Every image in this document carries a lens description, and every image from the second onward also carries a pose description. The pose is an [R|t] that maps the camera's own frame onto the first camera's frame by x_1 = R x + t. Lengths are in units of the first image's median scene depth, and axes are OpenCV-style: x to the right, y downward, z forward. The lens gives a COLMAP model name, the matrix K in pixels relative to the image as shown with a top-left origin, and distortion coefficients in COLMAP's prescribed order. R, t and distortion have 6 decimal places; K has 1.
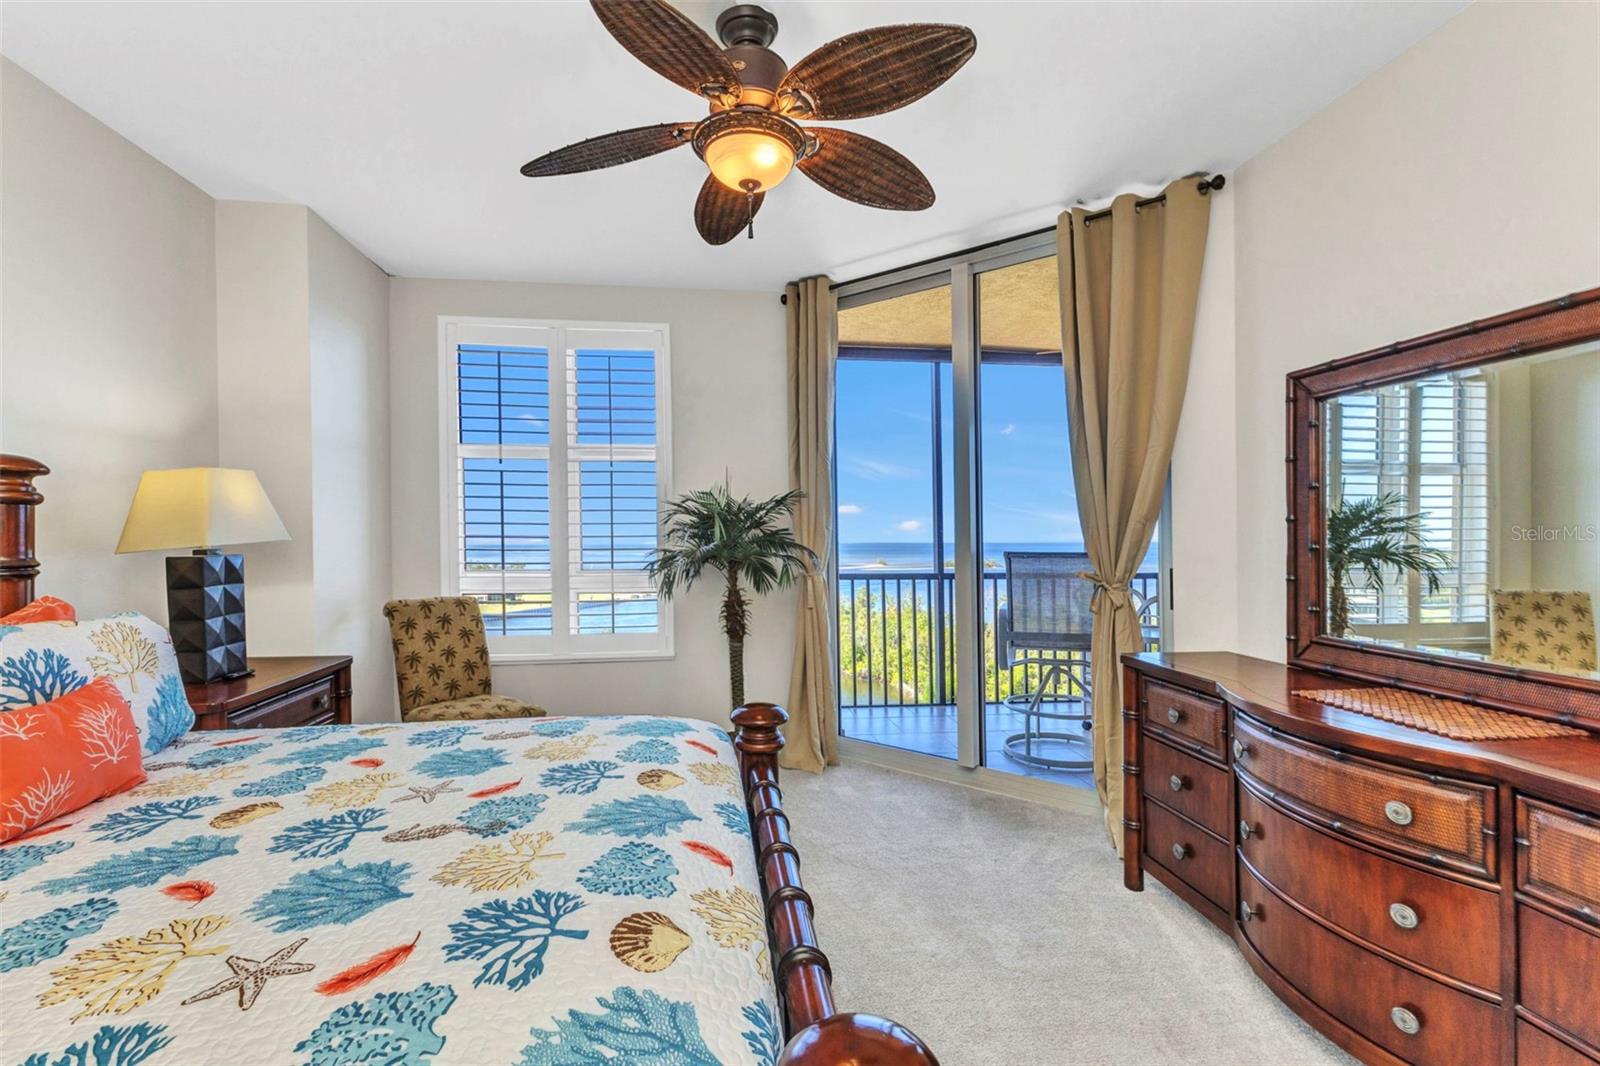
lens RADIAL K [[696.0, 0, 794.7], [0, 696.0, 531.0], [0, 0, 1]] dist [0.009310, -0.000224]
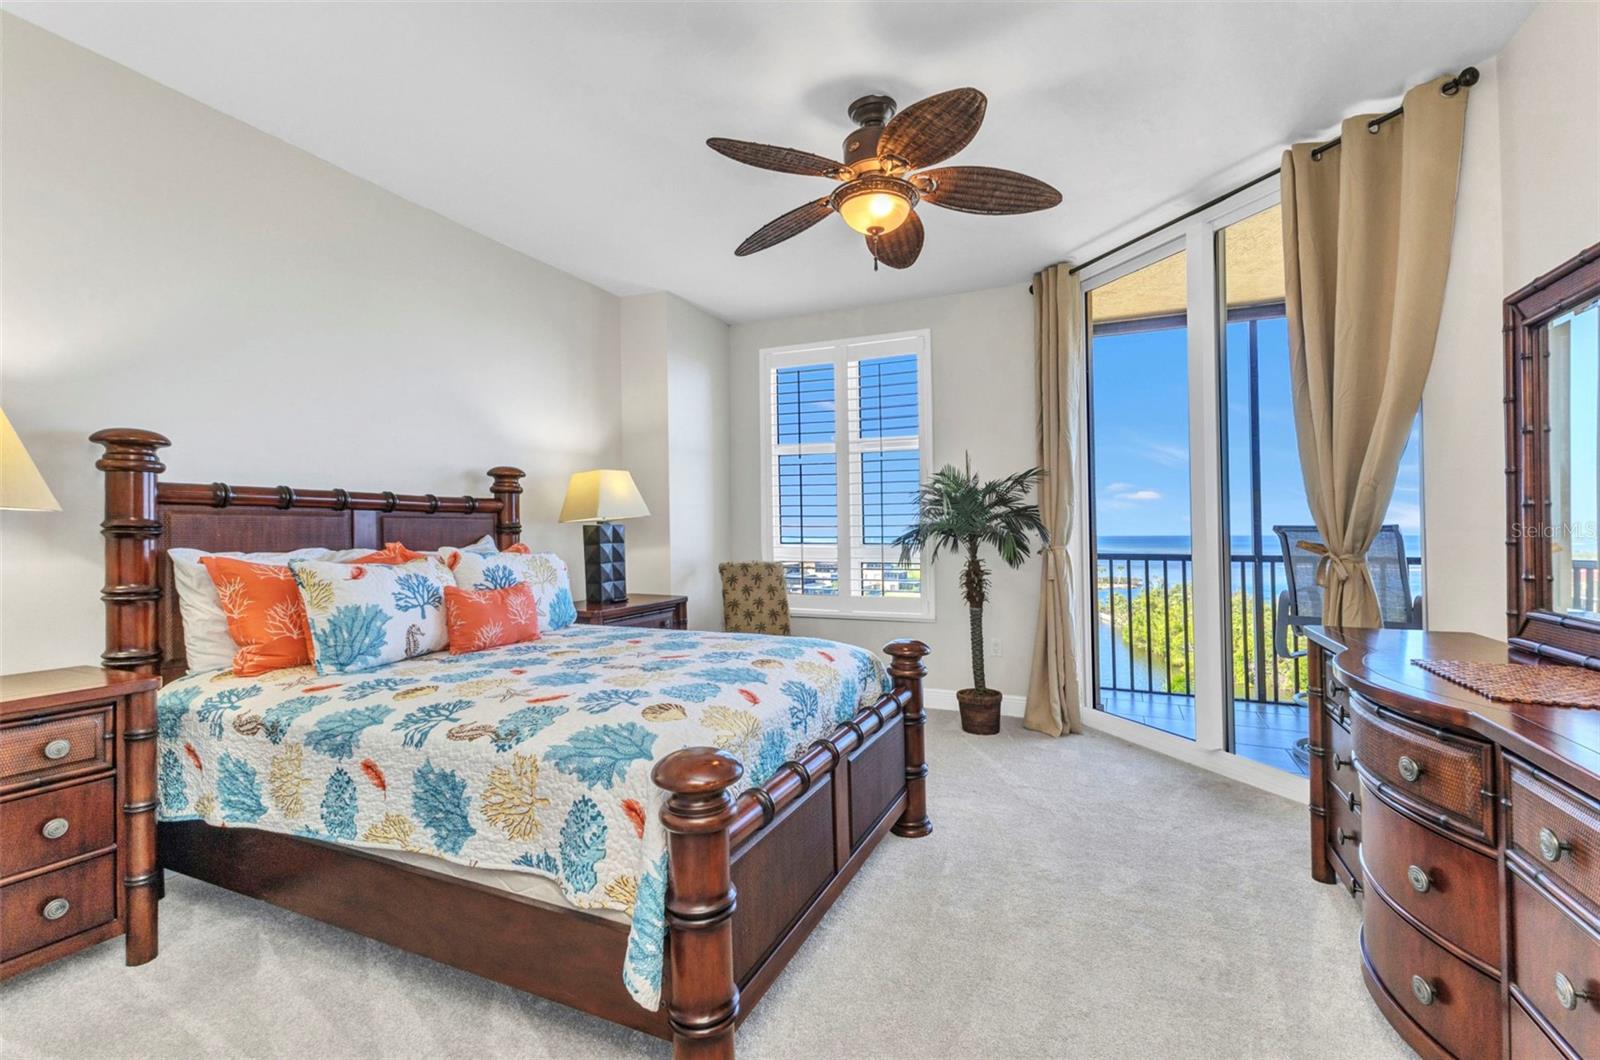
lens RADIAL K [[686.6, 0, 810.8], [0, 686.6, 521.8], [0, 0, 1]] dist [0.001998, 0.000403]
pose [[0.865054, -0.007844, -0.501618, 0.360684], [0.007636, 0.999968, -0.002468, 0.035333], [0.501621, -0.001695, 0.865086, -0.123157]]
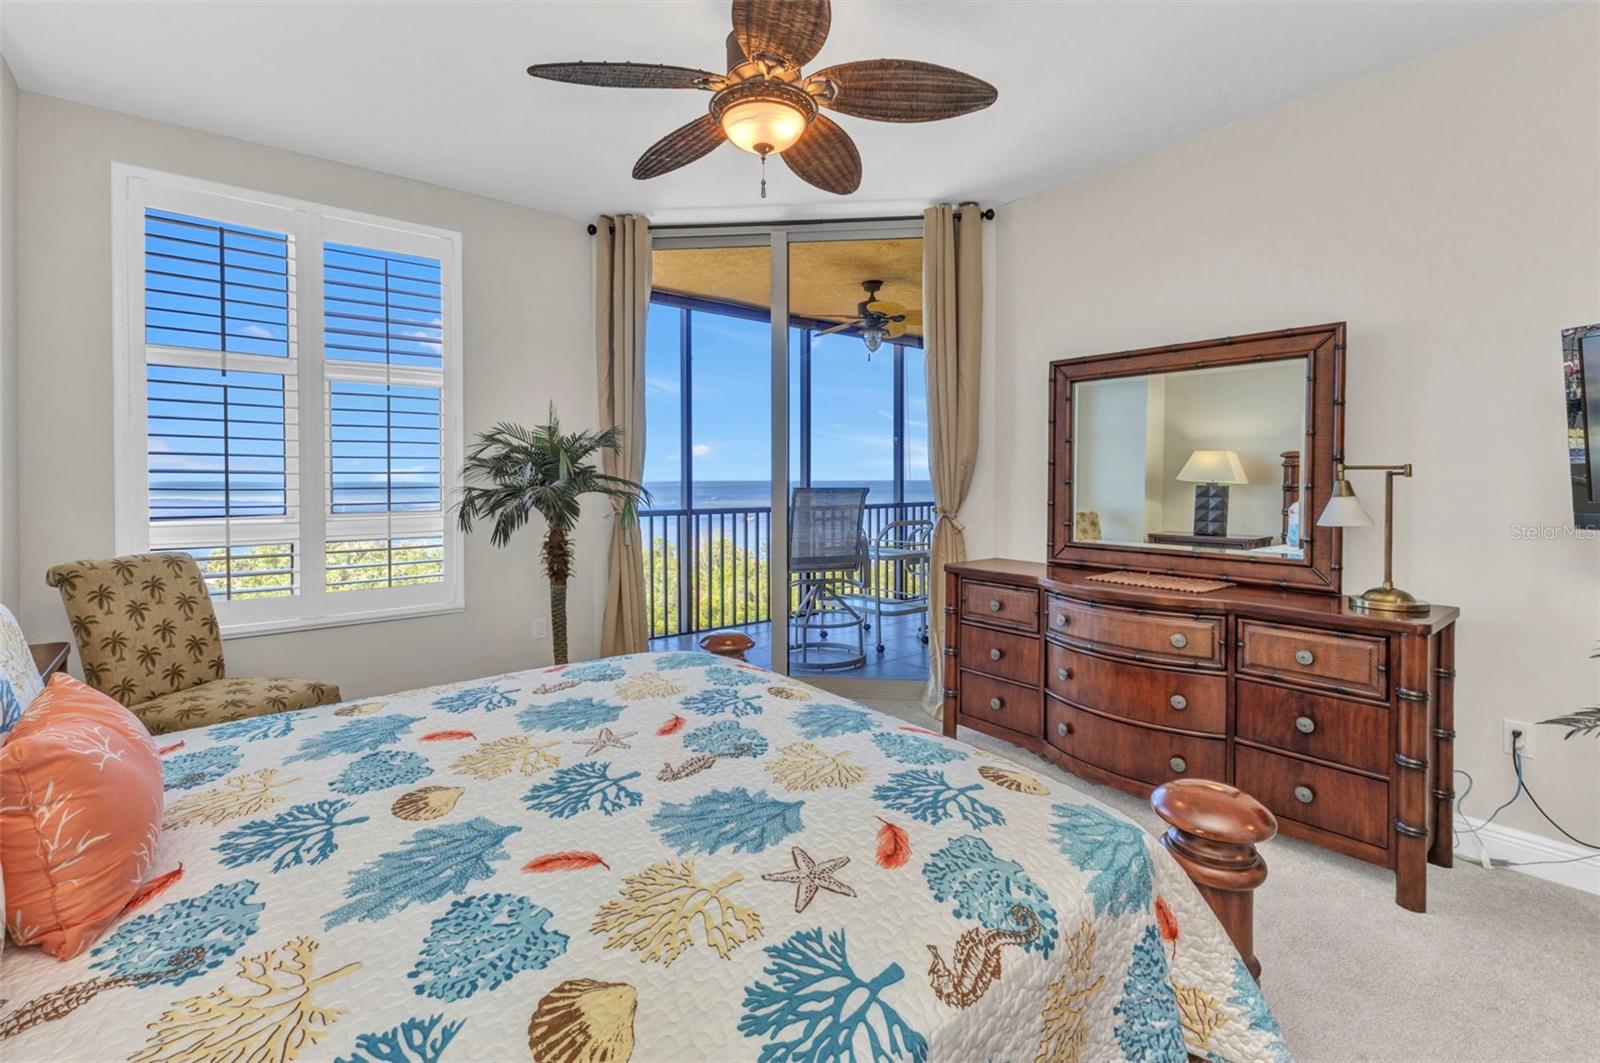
lens RADIAL K [[692.5, 0, 799.7], [0, 692.5, 473.9], [0, 0, 1]] dist [0.003350, 0.000441]
pose [[0.856390, 0.003465, 0.516318, -0.435012], [-0.006981, 0.999964, 0.004867, 0.003304], [-0.516283, -0.007773, 0.856383, 0.035396]]
